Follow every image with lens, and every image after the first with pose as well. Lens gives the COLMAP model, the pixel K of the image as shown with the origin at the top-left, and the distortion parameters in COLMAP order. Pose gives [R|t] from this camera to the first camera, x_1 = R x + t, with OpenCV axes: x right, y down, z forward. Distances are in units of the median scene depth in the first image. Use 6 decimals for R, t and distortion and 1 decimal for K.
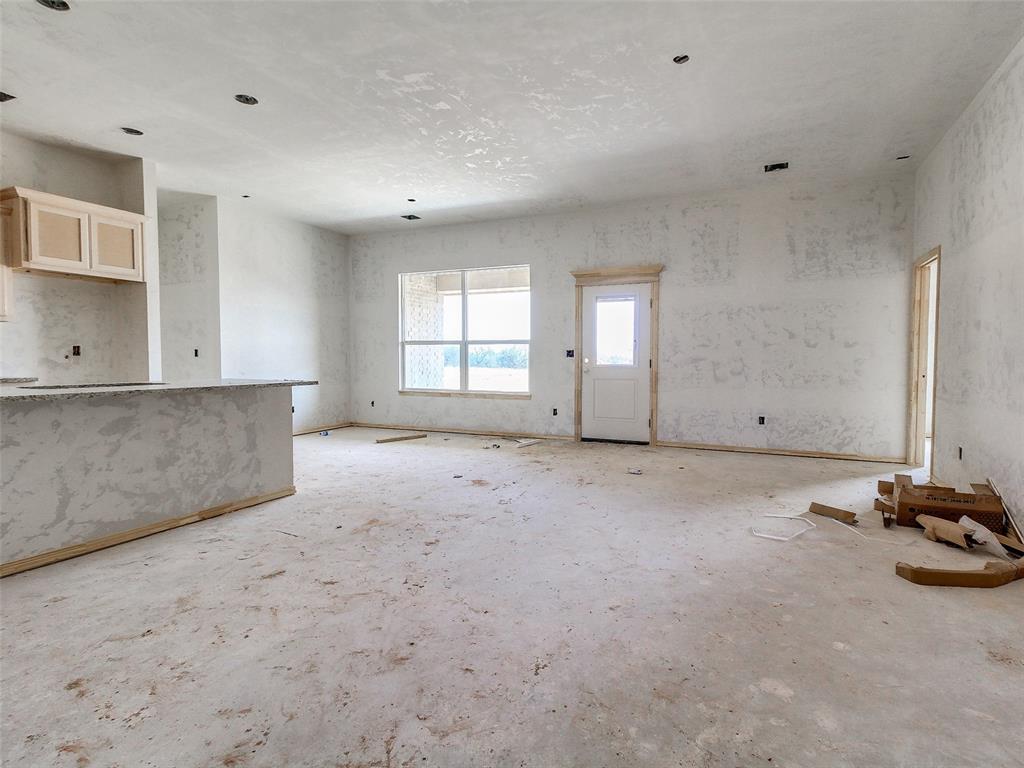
lens RADIAL K [[525.8, 0, 529.0], [0, 525.8, 381.3], [0, 0, 1]] dist [0.016822, -0.011188]
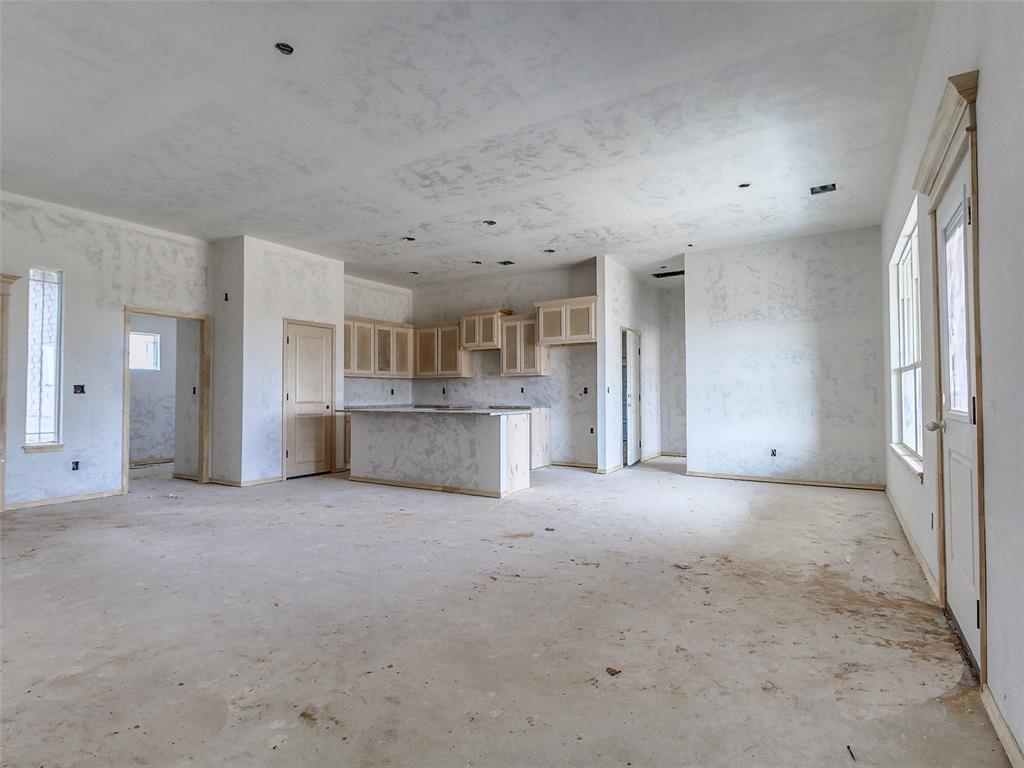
lens RADIAL K [[525.8, 0, 517.4], [0, 525.8, 379.1], [0, 0, 1]] dist [0.016822, -0.011188]
pose [[-0.126363, -0.031707, -0.991477, 1.001033], [-0.040035, 0.998838, -0.026840, -0.058524], [0.991176, 0.036303, -0.127486, 1.393441]]
